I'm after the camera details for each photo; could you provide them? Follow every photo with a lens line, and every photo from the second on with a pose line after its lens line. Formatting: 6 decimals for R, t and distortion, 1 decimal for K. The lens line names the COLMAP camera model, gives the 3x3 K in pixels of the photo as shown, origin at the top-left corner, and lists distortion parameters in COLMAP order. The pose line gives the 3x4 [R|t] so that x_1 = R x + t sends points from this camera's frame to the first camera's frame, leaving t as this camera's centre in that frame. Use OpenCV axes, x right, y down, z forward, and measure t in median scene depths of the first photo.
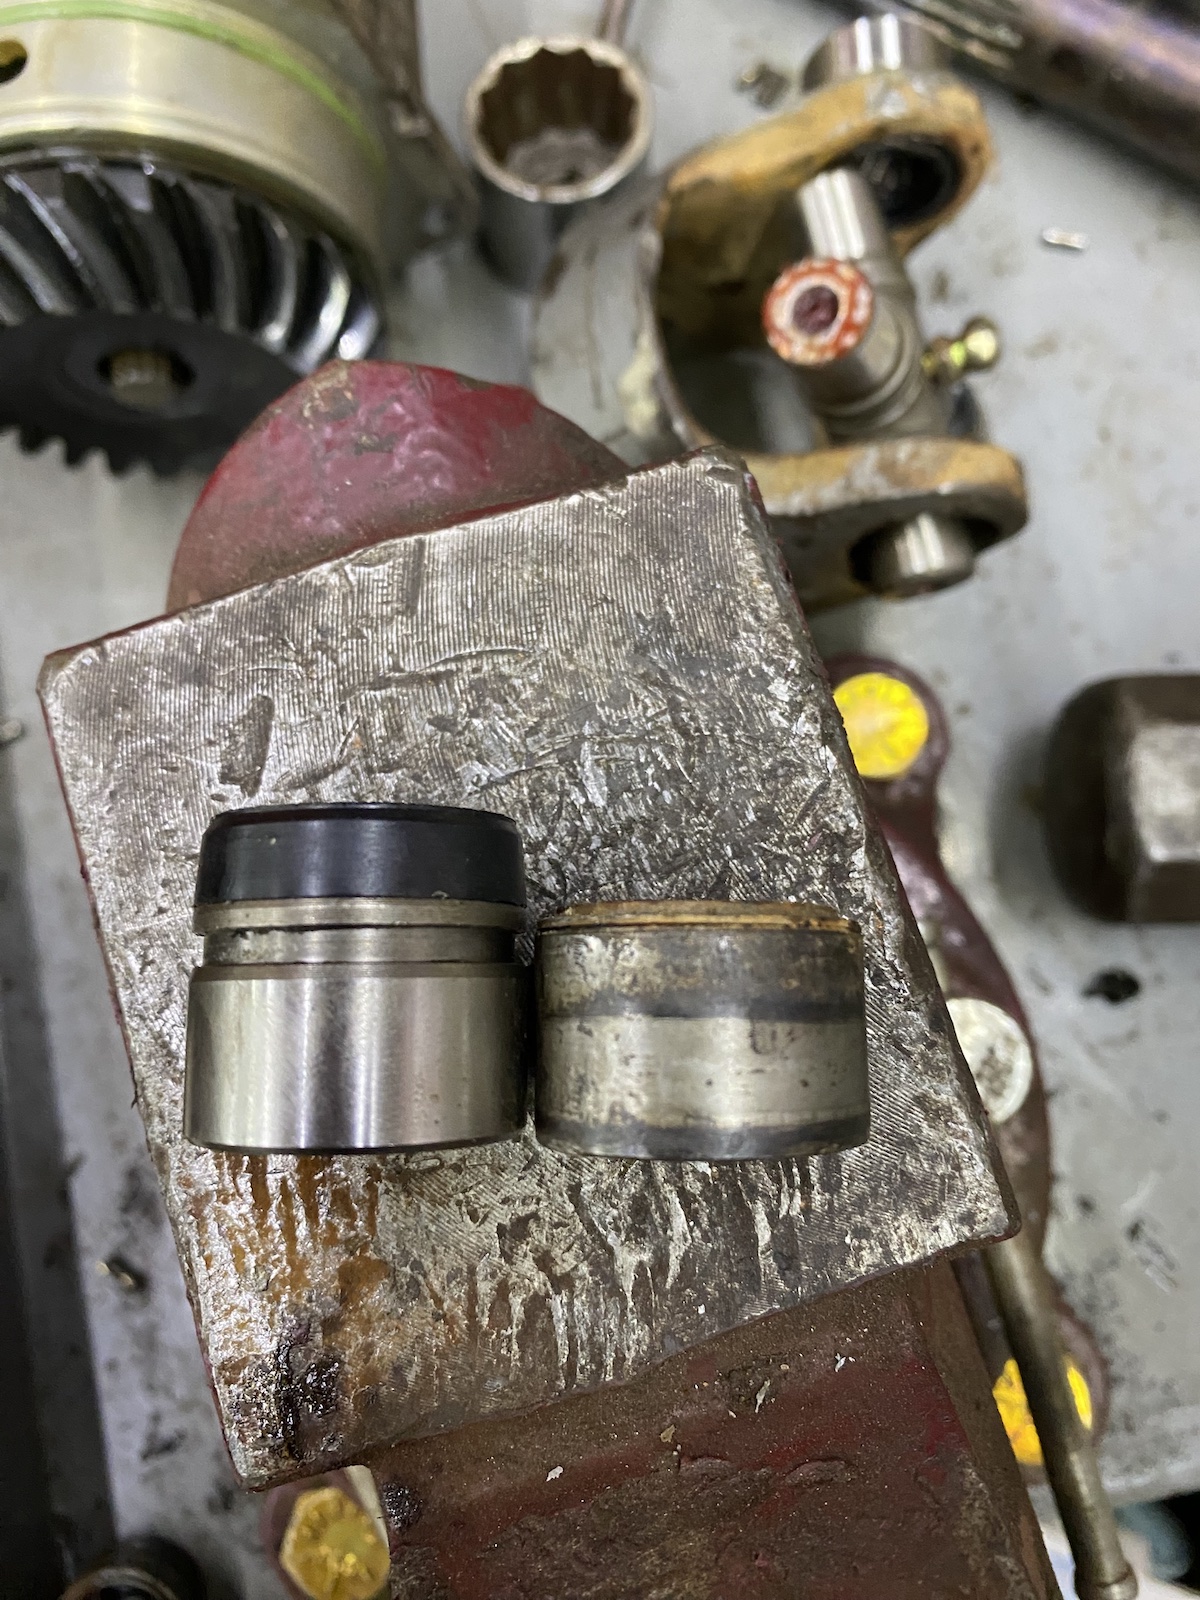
lens RADIAL K [[1233.2, 0, 600.0], [0, 1233.2, 800.0], [0, 0, 1]] dist [-0.048149, 0.055342]
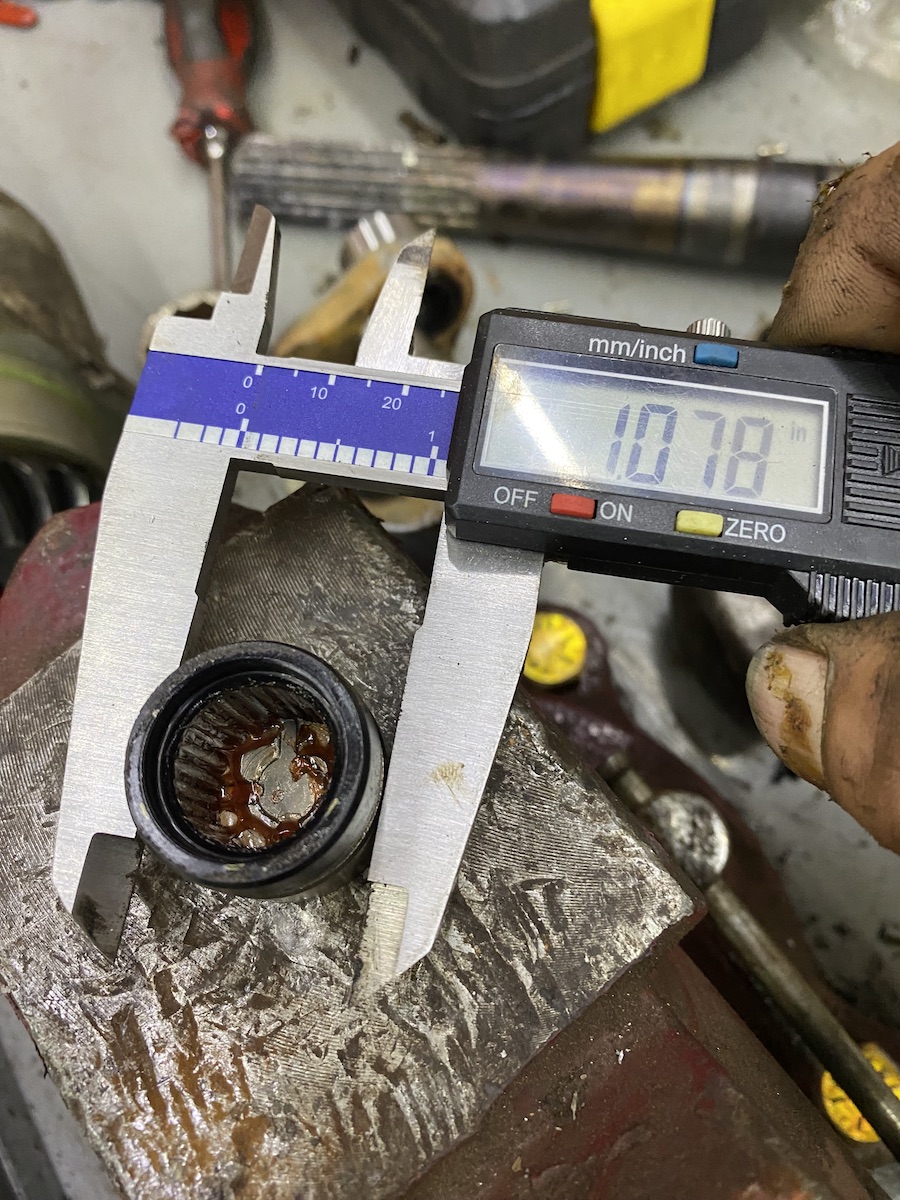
lens RADIAL K [[924.9, 0, 450.0], [0, 924.9, 600.0], [0, 0, 1]] dist [-0.048149, 0.055342]
pose [[0.932917, -0.347367, 0.094879, 0.103105], [0.359653, 0.911849, -0.197942, 0.144448], [-0.017757, 0.218787, 0.975611, -0.058198]]
